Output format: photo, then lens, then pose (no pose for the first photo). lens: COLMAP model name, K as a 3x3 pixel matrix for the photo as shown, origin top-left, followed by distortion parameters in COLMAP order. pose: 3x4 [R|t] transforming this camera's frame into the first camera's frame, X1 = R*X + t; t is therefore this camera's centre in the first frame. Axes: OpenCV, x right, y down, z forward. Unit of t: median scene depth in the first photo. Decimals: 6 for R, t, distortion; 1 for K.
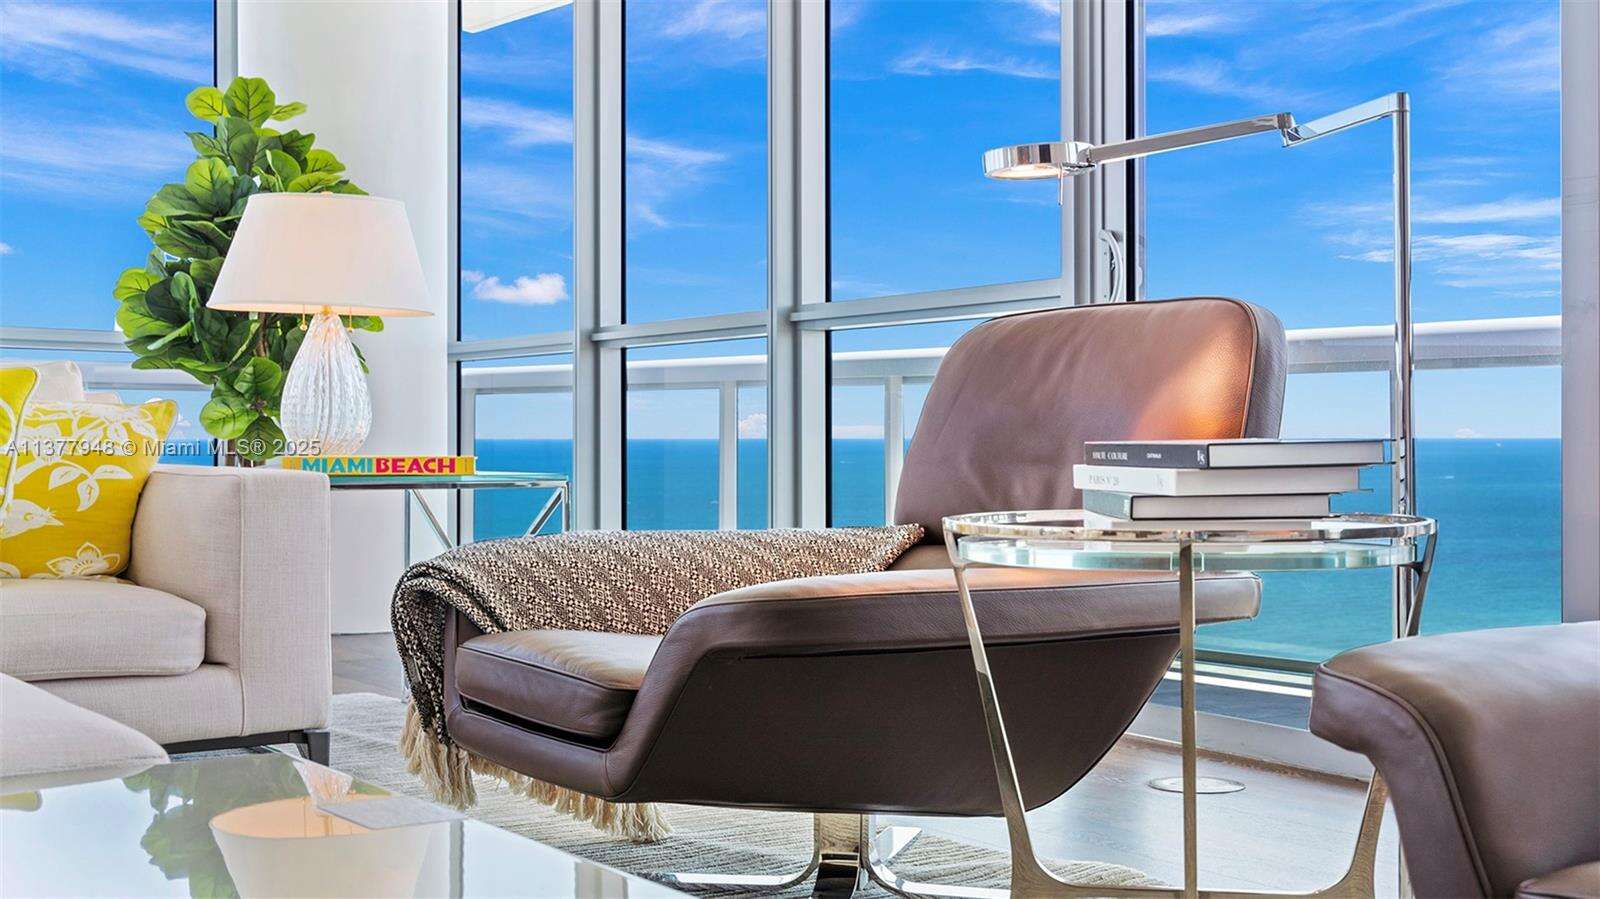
lens RADIAL K [[2080.6, 0, 800.2], [0, 2080.6, 448.1], [0, 0, 1]] dist [-0.003596, 0.000000]
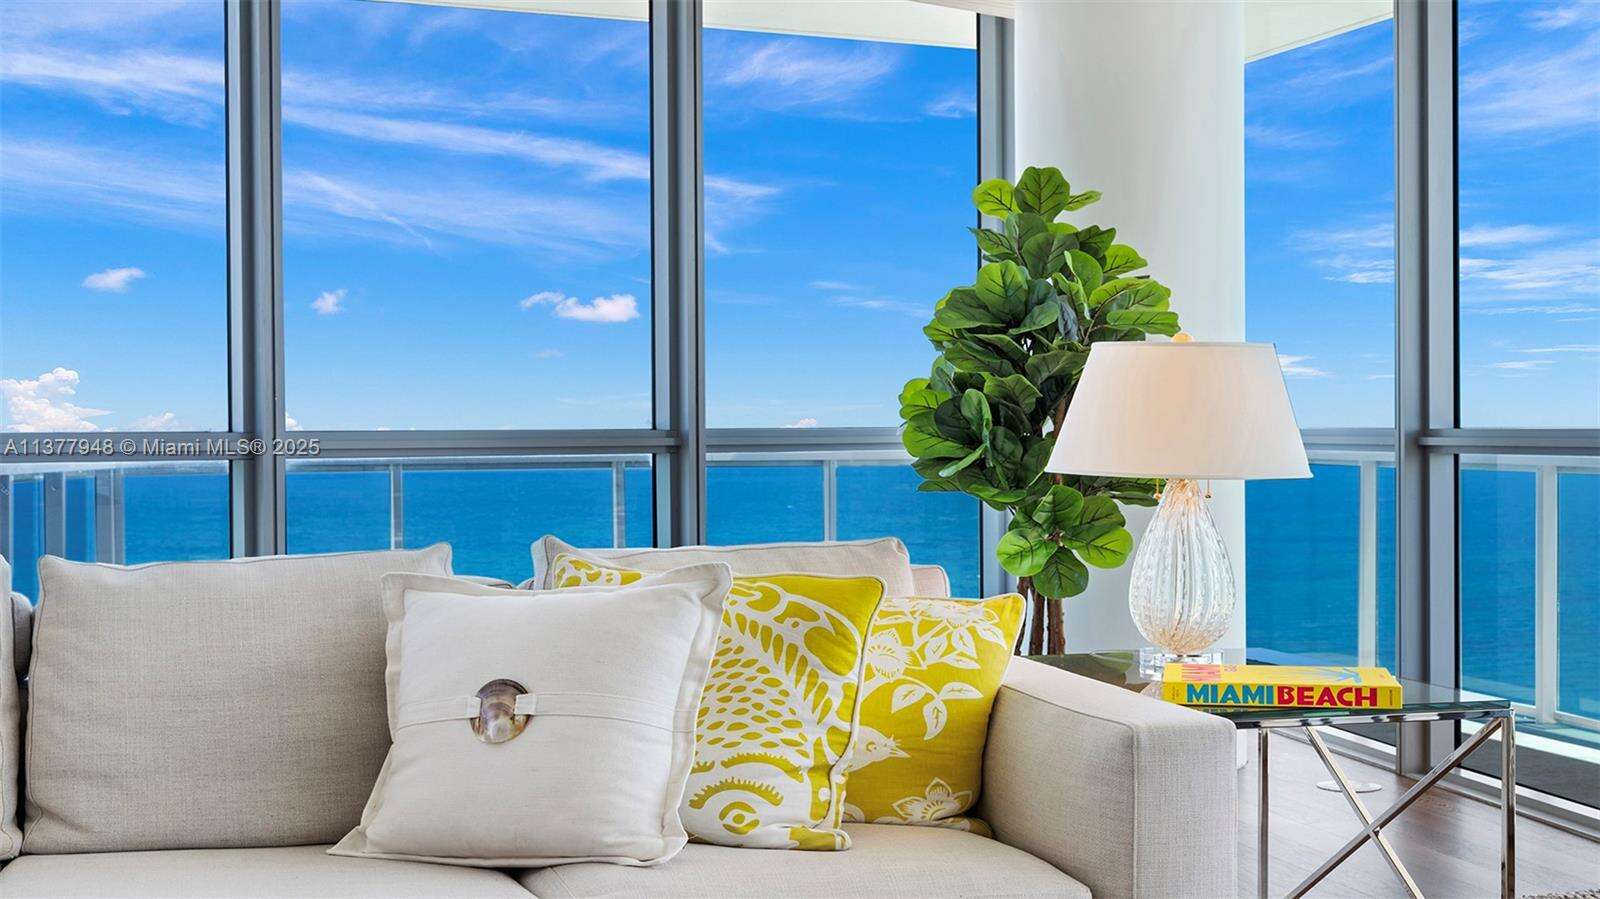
lens RADIAL K [[2080.6, 0, 800.2], [0, 2080.6, 450.8], [0, 0, 1]] dist [-0.003596, 0.000000]
pose [[0.949630, -0.001767, -0.313370, -0.086041], [0.002871, 0.999991, 0.003062, -0.061408], [0.313362, -0.003807, 0.949626, 0.116106]]
